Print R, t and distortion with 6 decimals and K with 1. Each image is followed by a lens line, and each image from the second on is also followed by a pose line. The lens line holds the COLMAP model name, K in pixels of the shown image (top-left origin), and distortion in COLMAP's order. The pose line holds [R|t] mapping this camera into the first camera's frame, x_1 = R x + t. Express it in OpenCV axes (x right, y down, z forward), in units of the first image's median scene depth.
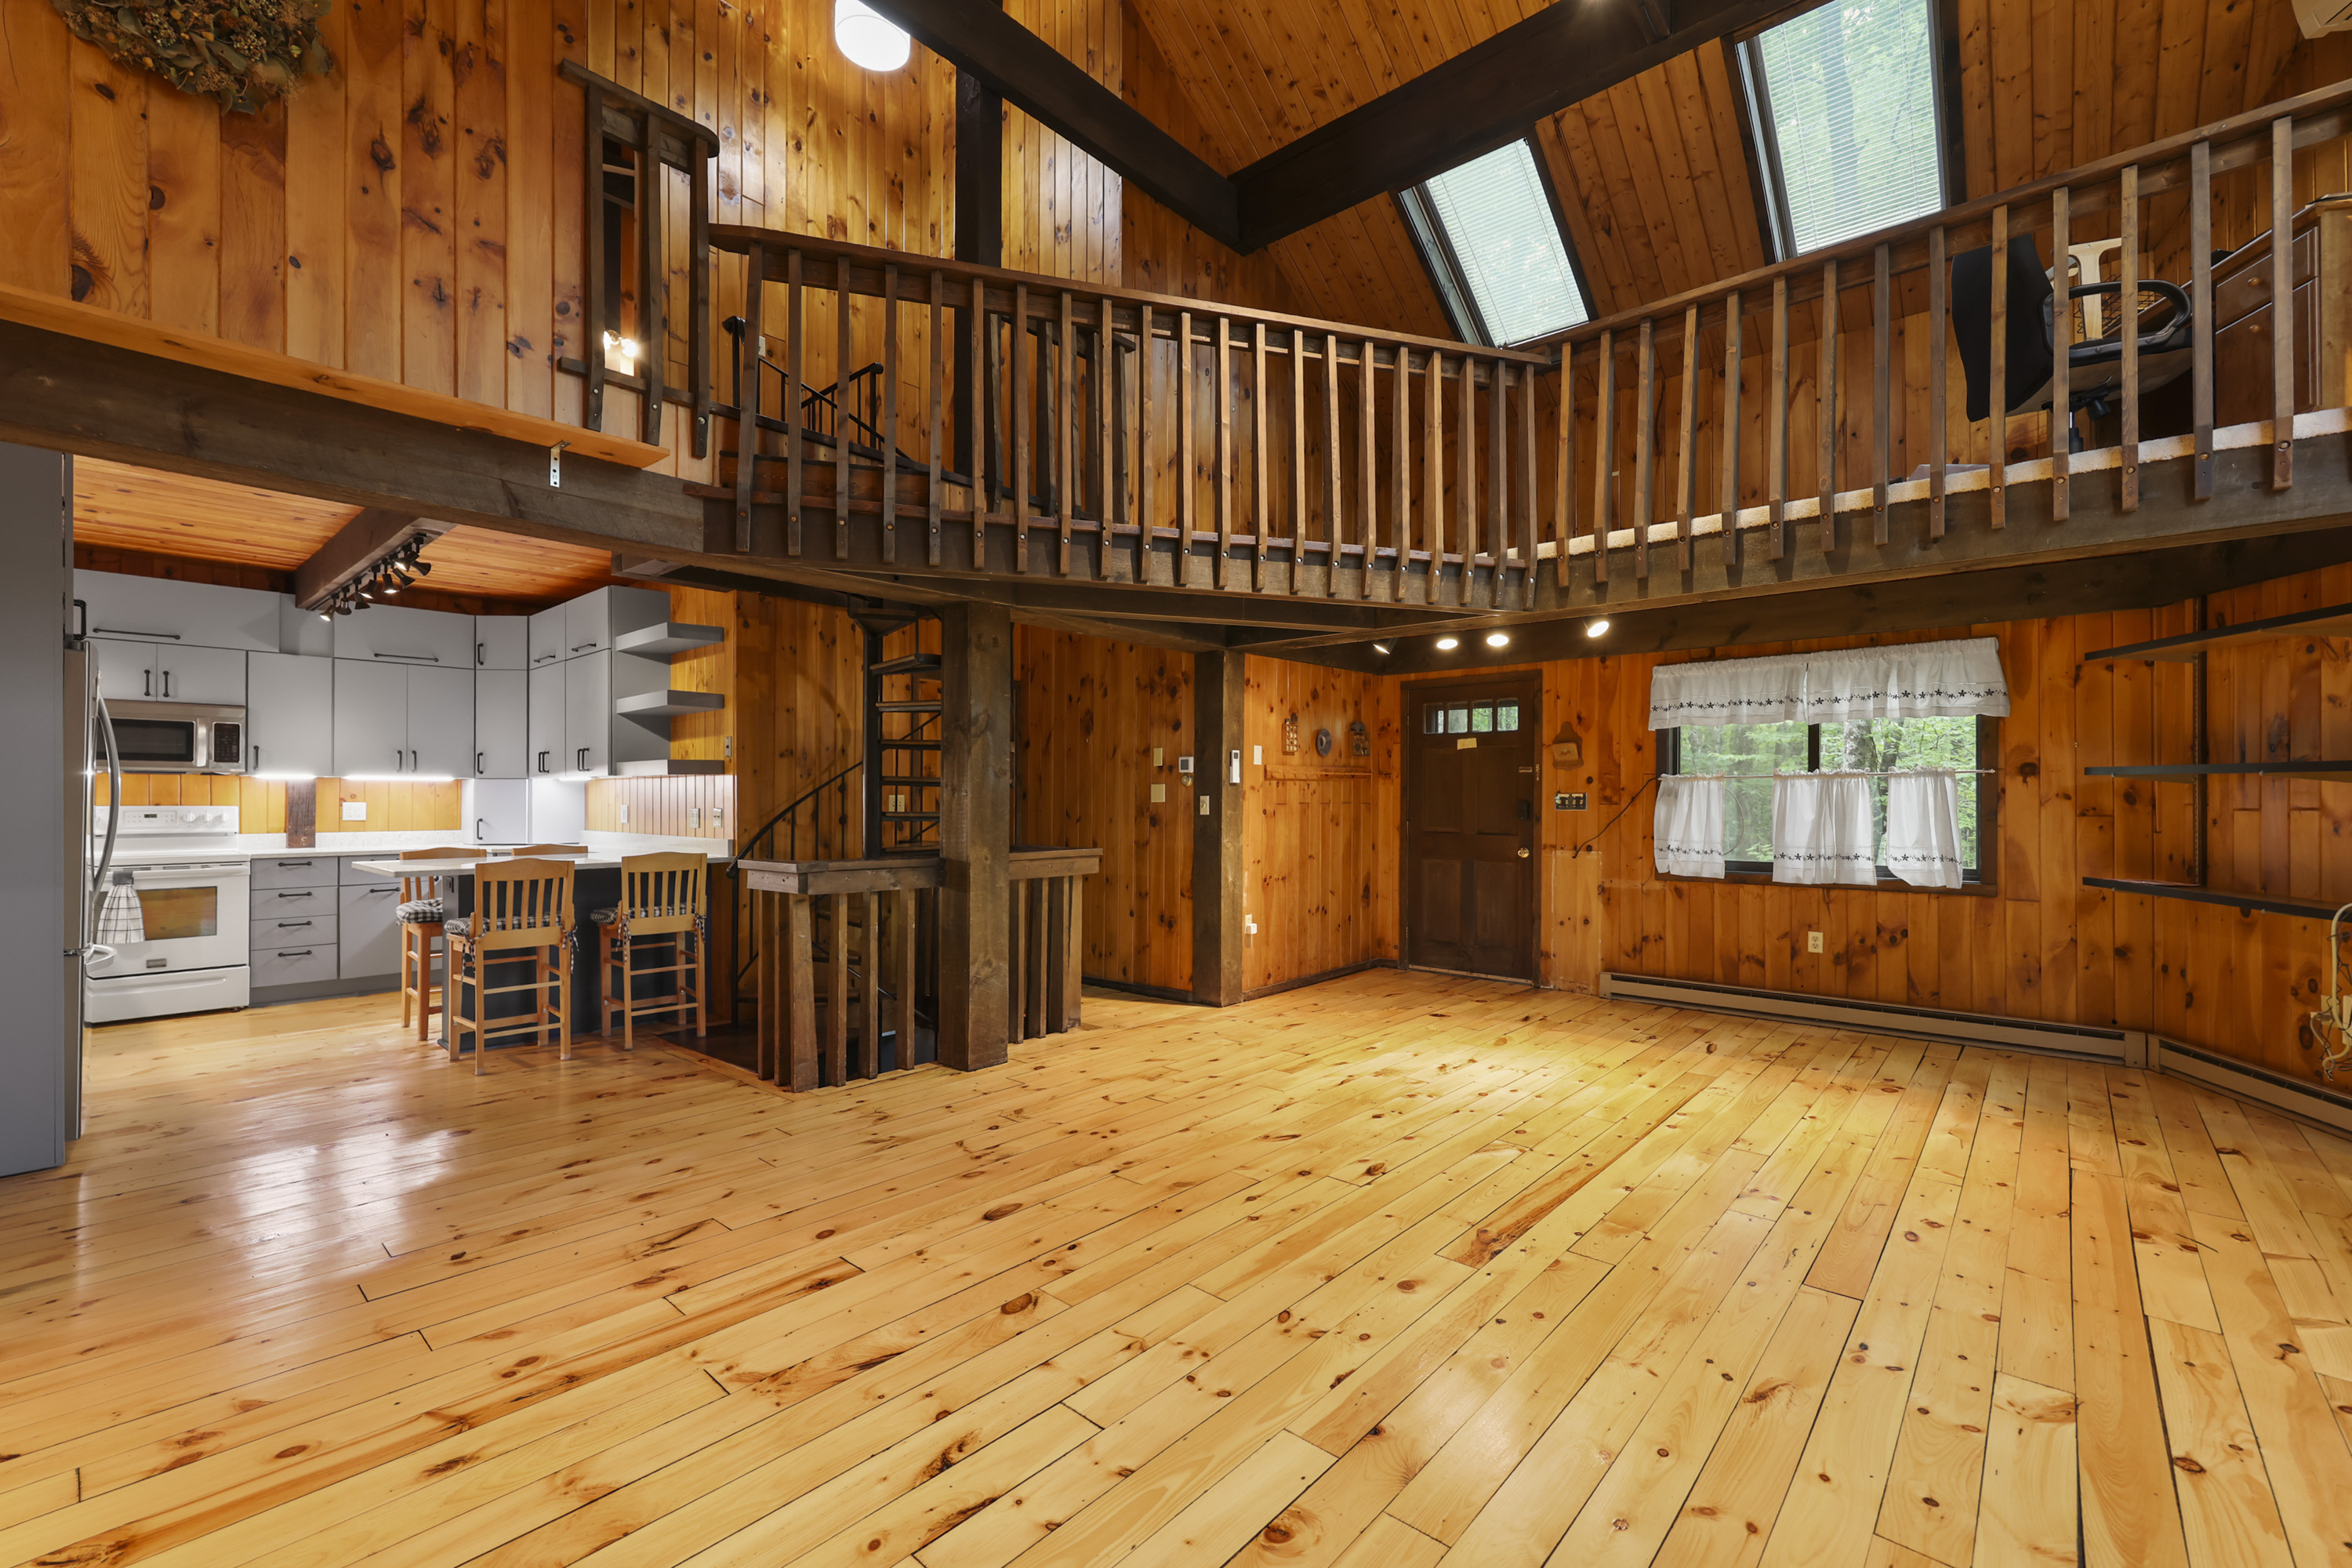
lens RADIAL K [[986.3, 0, 1184.7], [0, 986.3, 795.9], [0, 0, 1]] dist [0.000264, 0.000348]
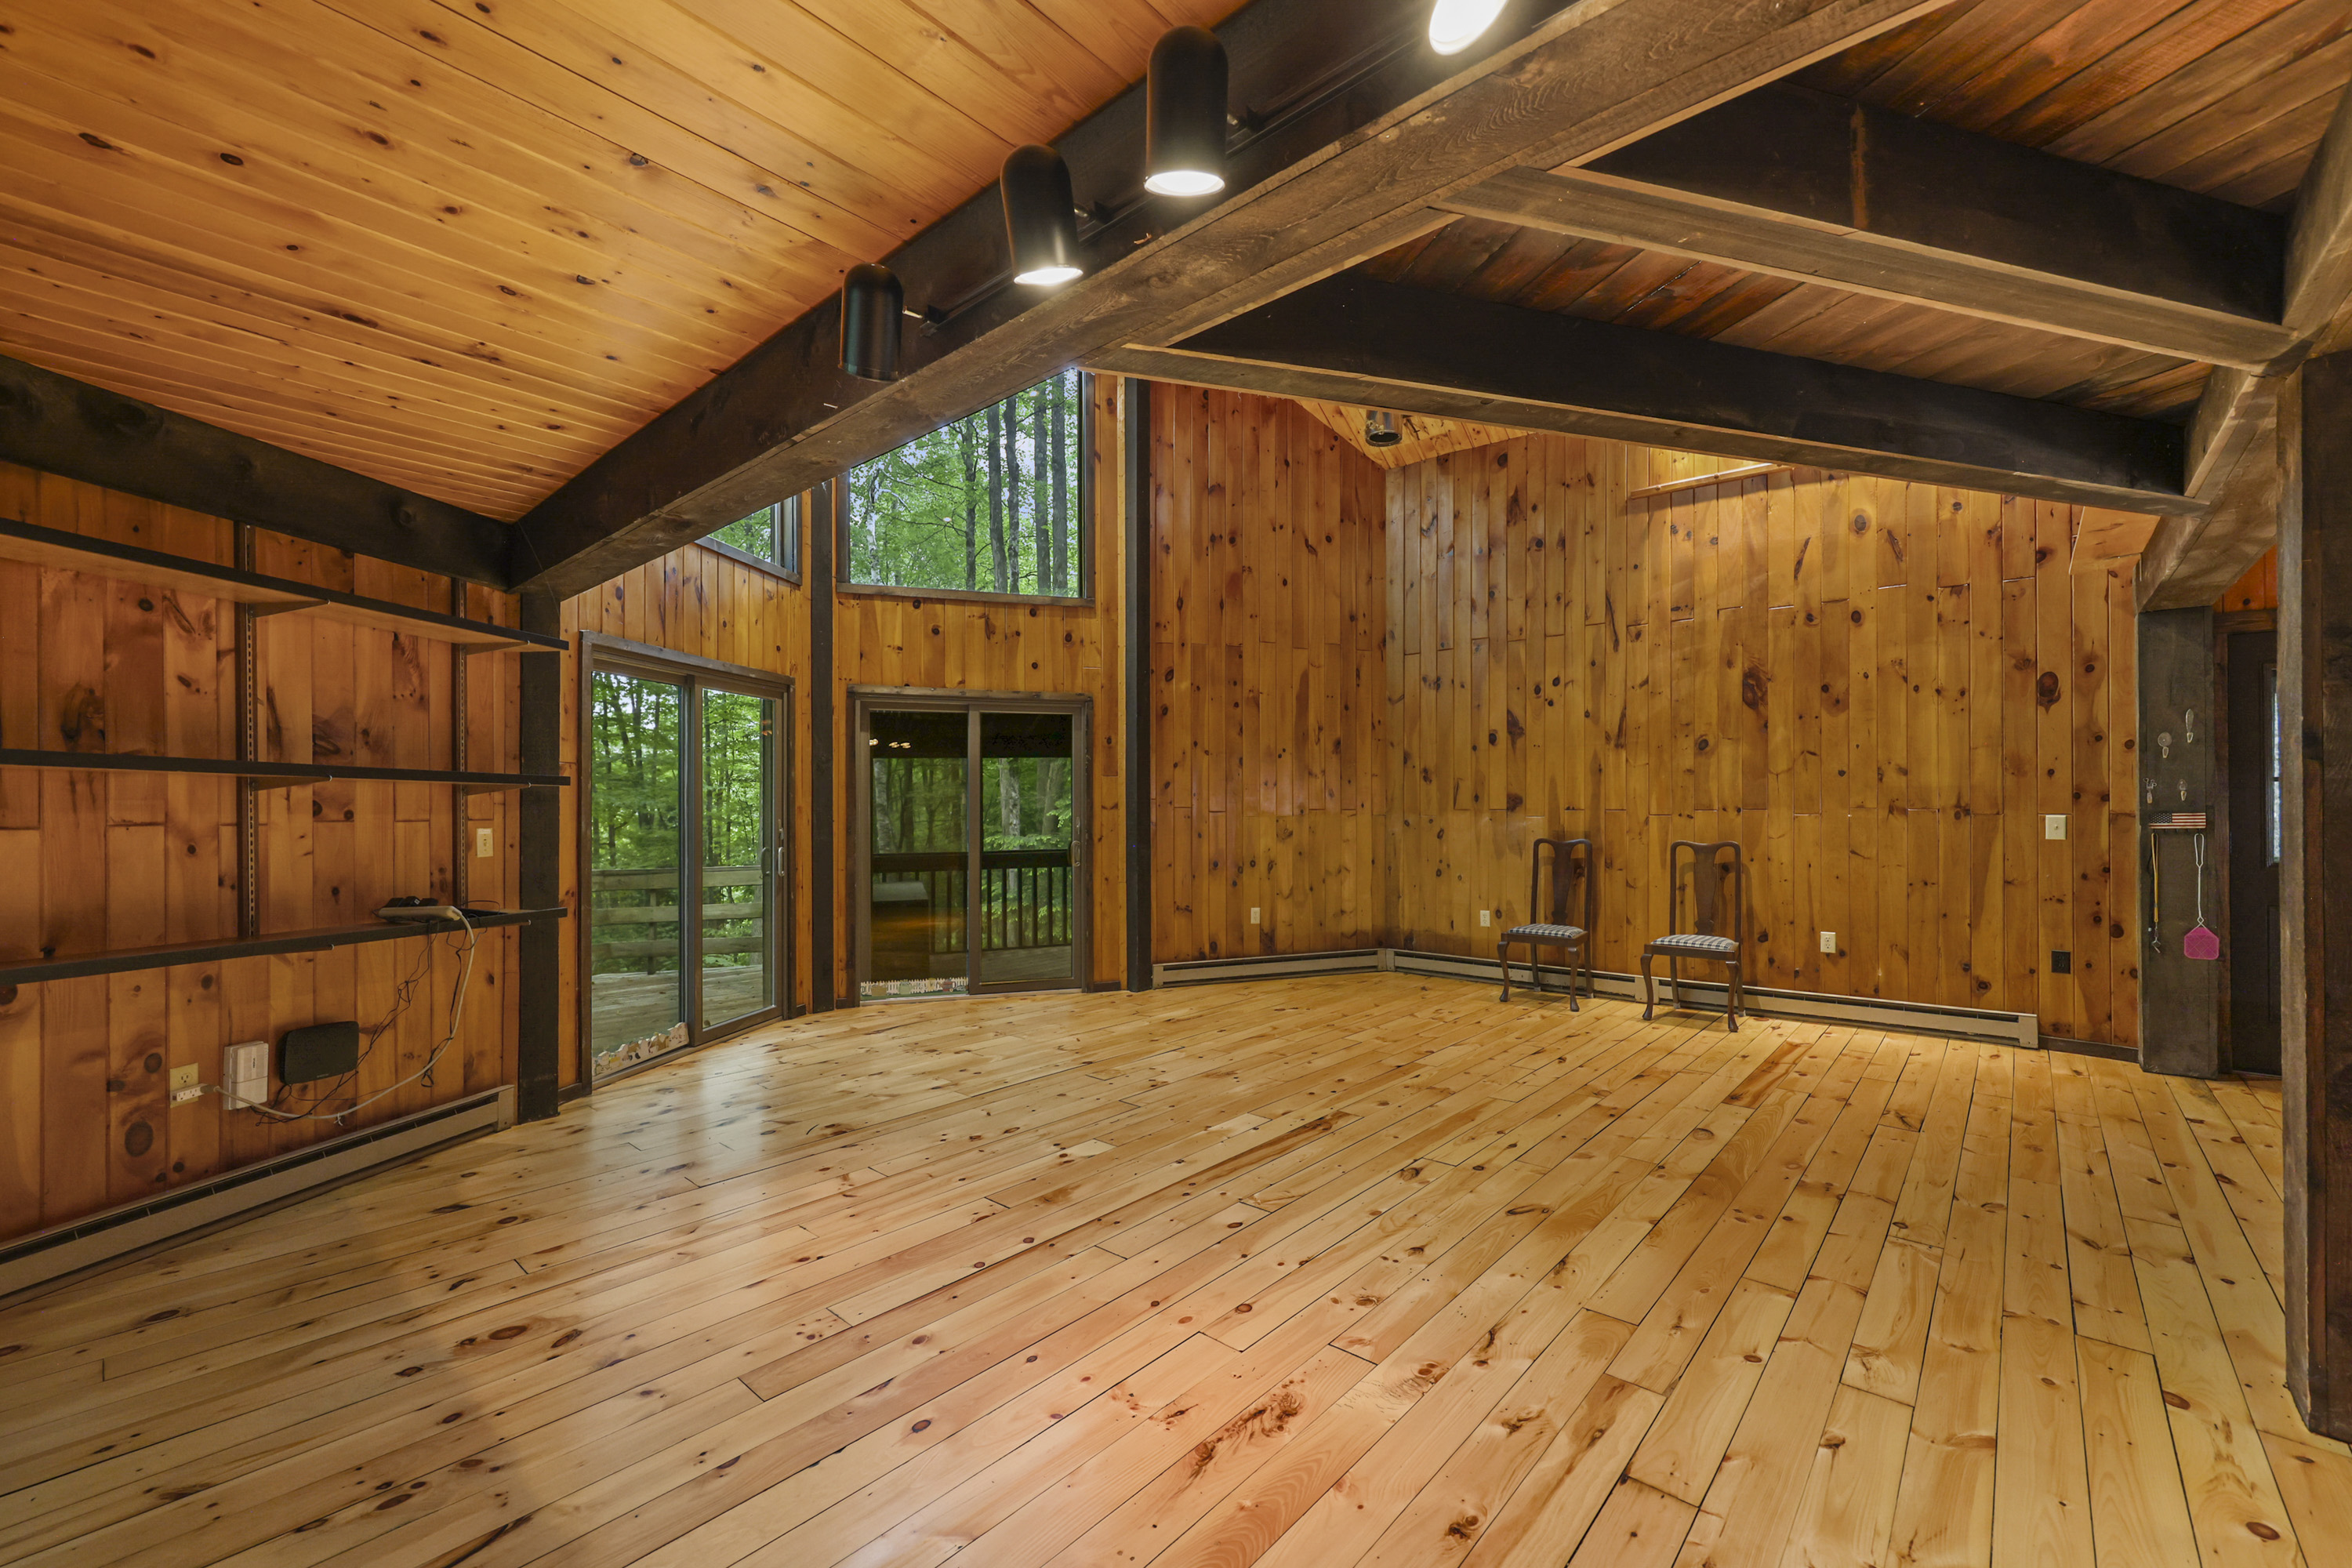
lens RADIAL K [[950.8, 0, 1176.0], [0, 950.8, 806.8], [0, 0, 1]] dist [-0.005310, 0.001768]
pose [[-0.999967, 0.000398, 0.008107, 0.265684], [0.000380, 0.999997, -0.002254, 0.001819], [-0.008108, -0.002251, -0.999965, 1.229996]]
